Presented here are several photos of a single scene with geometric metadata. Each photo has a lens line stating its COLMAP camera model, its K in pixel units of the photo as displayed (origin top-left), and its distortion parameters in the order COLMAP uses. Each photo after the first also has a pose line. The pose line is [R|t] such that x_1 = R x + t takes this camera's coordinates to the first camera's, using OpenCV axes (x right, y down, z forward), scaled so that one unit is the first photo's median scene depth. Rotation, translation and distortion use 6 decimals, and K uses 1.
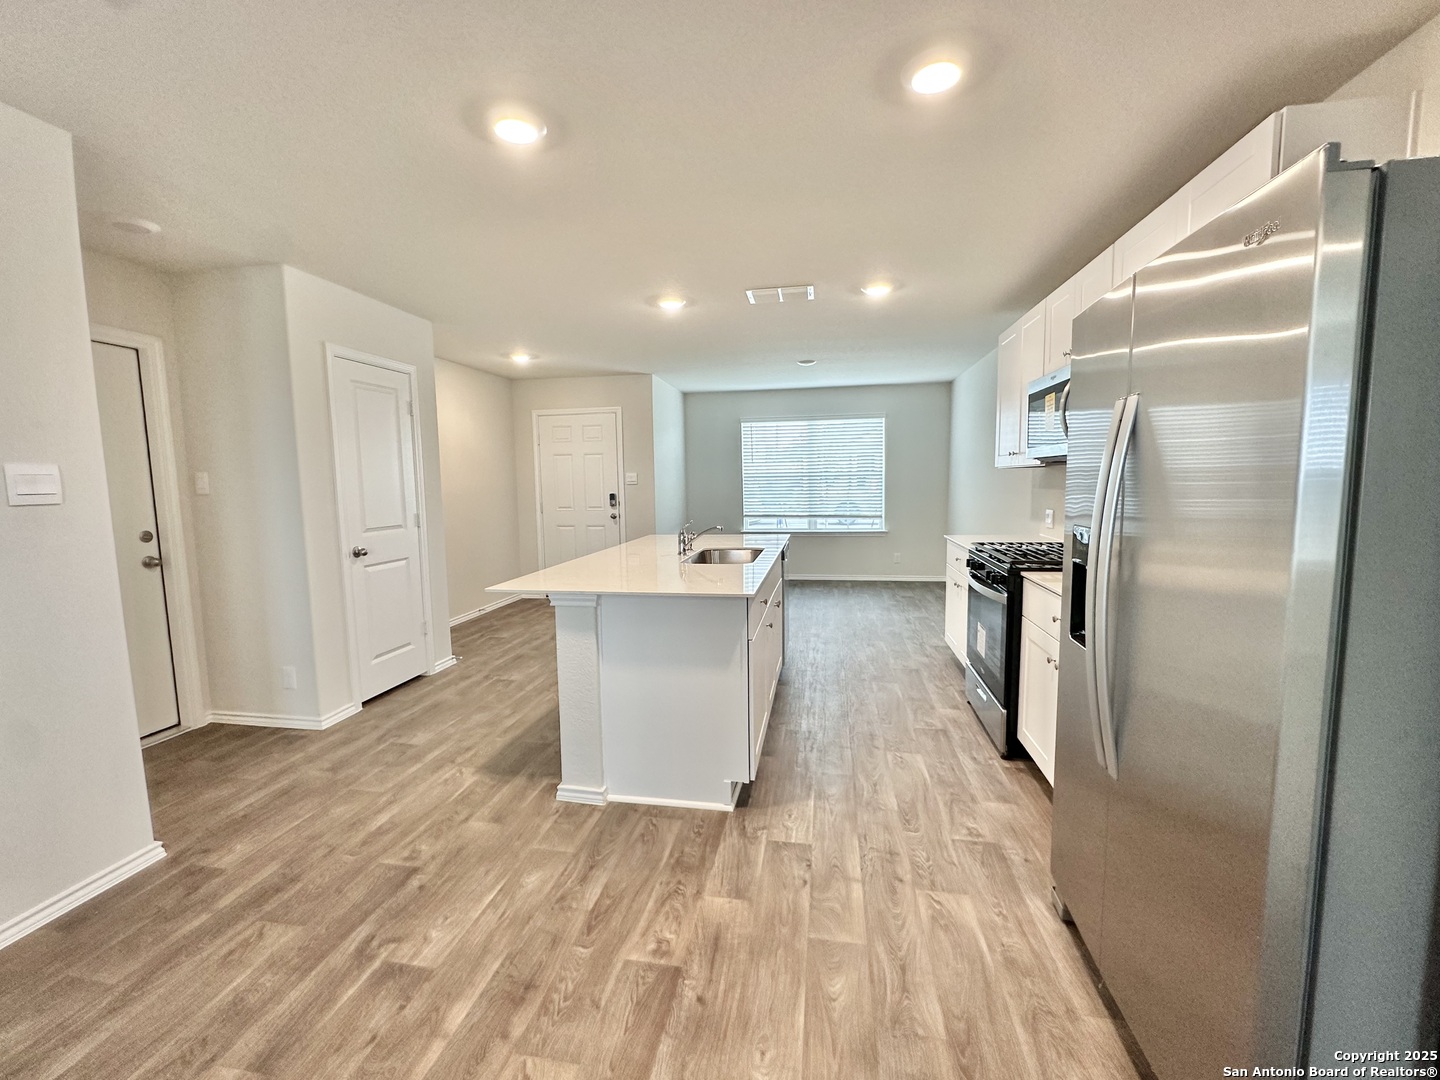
lens RADIAL K [[587.6, 0, 709.7], [0, 587.6, 535.9], [0, 0, 1]] dist [-0.004440, -0.000382]
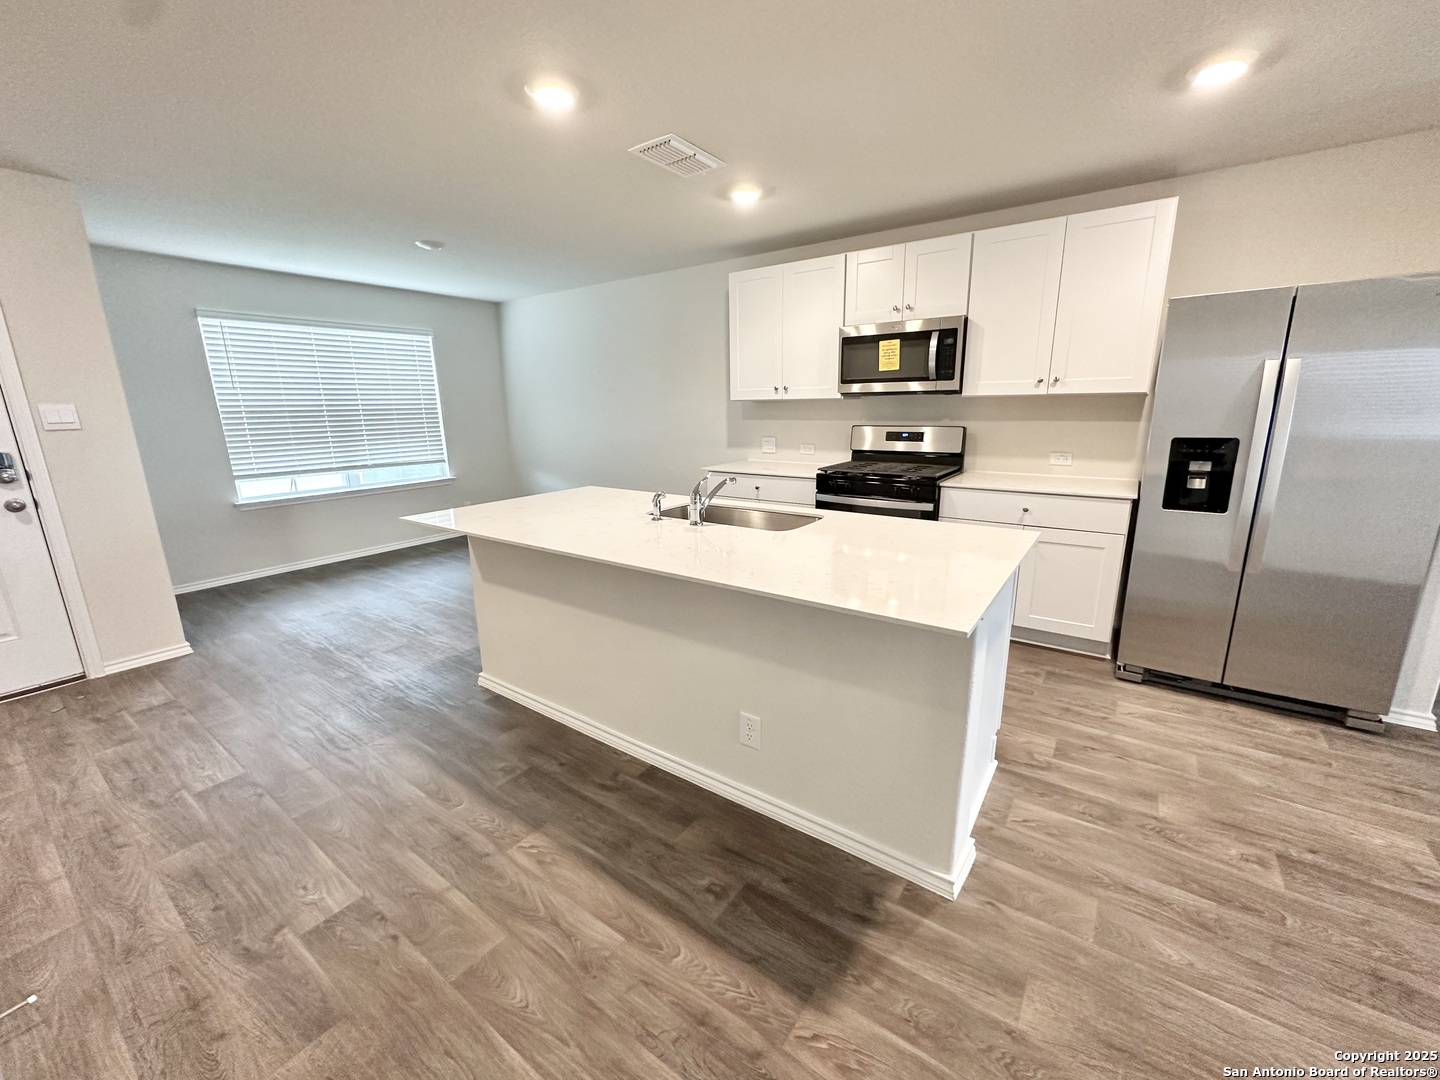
lens RADIAL K [[587.6, 0, 709.1], [0, 587.6, 544.8], [0, 0, 1]] dist [-0.004440, -0.000382]
pose [[0.423535, -0.199135, 0.883721, -0.753116], [0.097199, 0.979897, 0.174223, -0.066244], [-0.900650, 0.012108, 0.434376, 0.826978]]
